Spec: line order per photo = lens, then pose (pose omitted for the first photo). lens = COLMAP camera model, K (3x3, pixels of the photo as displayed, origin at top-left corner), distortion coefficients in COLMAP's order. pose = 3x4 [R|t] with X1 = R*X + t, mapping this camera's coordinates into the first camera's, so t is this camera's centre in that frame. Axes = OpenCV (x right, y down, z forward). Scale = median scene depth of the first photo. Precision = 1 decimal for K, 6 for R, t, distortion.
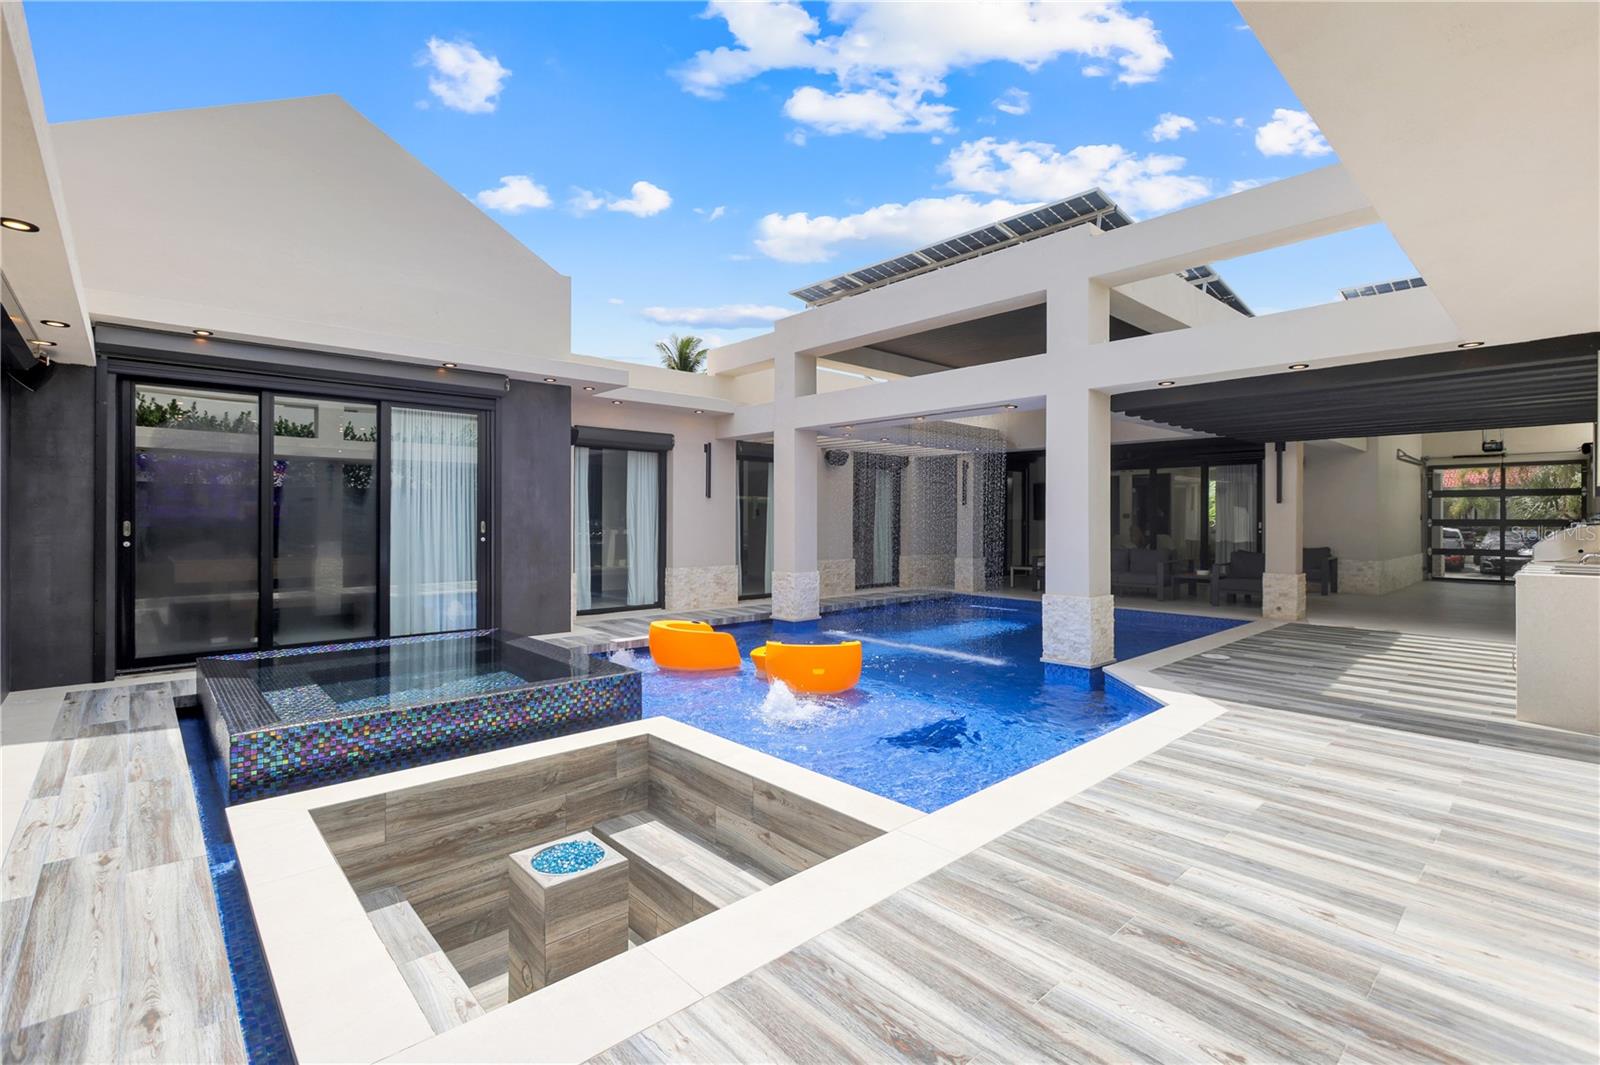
lens RADIAL K [[721.1, 0, 796.3], [0, 721.1, 516.9], [0, 0, 1]] dist [-0.004096, -0.000360]
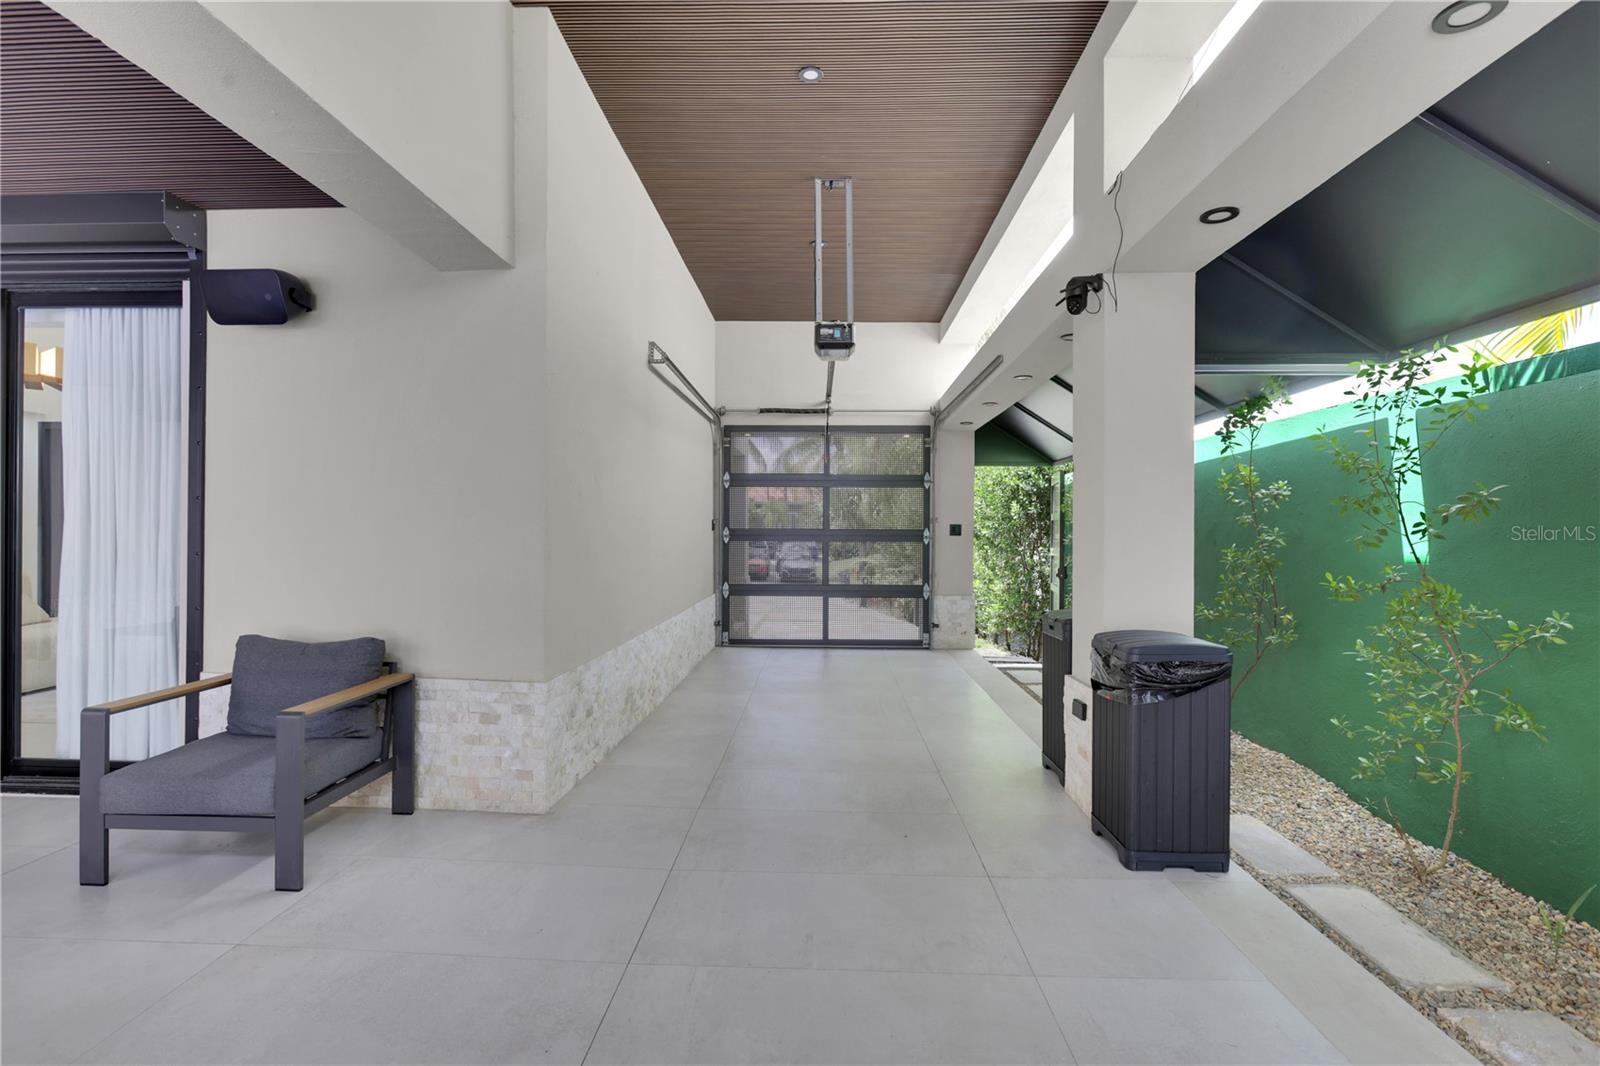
lens RADIAL K [[725.0, 0, 787.2], [0, 725.0, 532.1], [0, 0, 1]] dist [-0.001331, 0.001441]
pose [[0.714477, 0.000639, 0.699659, 0.545788], [-0.005848, 0.999970, 0.005059, 0.003409], [-0.699634, -0.007707, 0.714459, 0.594710]]
